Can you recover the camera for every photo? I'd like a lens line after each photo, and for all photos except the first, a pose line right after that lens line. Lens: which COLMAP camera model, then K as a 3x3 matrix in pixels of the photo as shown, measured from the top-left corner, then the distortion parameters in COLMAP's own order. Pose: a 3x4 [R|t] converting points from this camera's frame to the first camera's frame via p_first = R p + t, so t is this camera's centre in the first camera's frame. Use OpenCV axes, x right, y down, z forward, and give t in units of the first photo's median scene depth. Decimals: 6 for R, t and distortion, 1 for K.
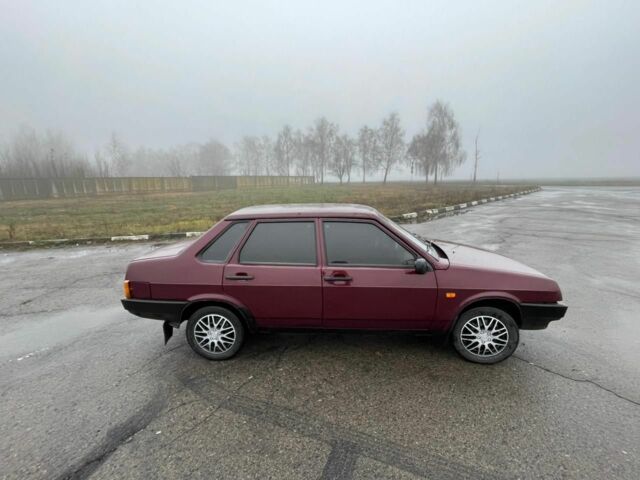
lens RADIAL K [[311.3, 0, 319.1], [0, 311.3, 241.9], [0, 0, 1]] dist [-0.005663, 0.002768]
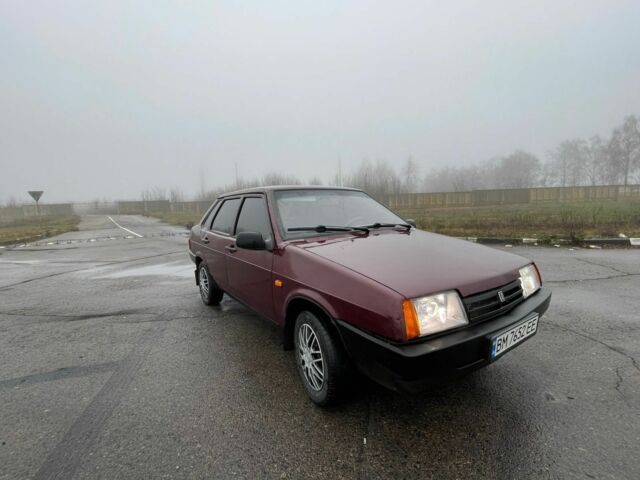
lens RADIAL K [[311.3, 0, 319.1], [0, 311.3, 241.9], [0, 0, 1]] dist [-0.005663, 0.002768]
pose [[0.609952, 0.087102, -0.787637, 0.393640], [-0.130899, 0.991361, 0.008262, 0.017228], [0.781552, 0.098062, 0.616084, 0.211051]]
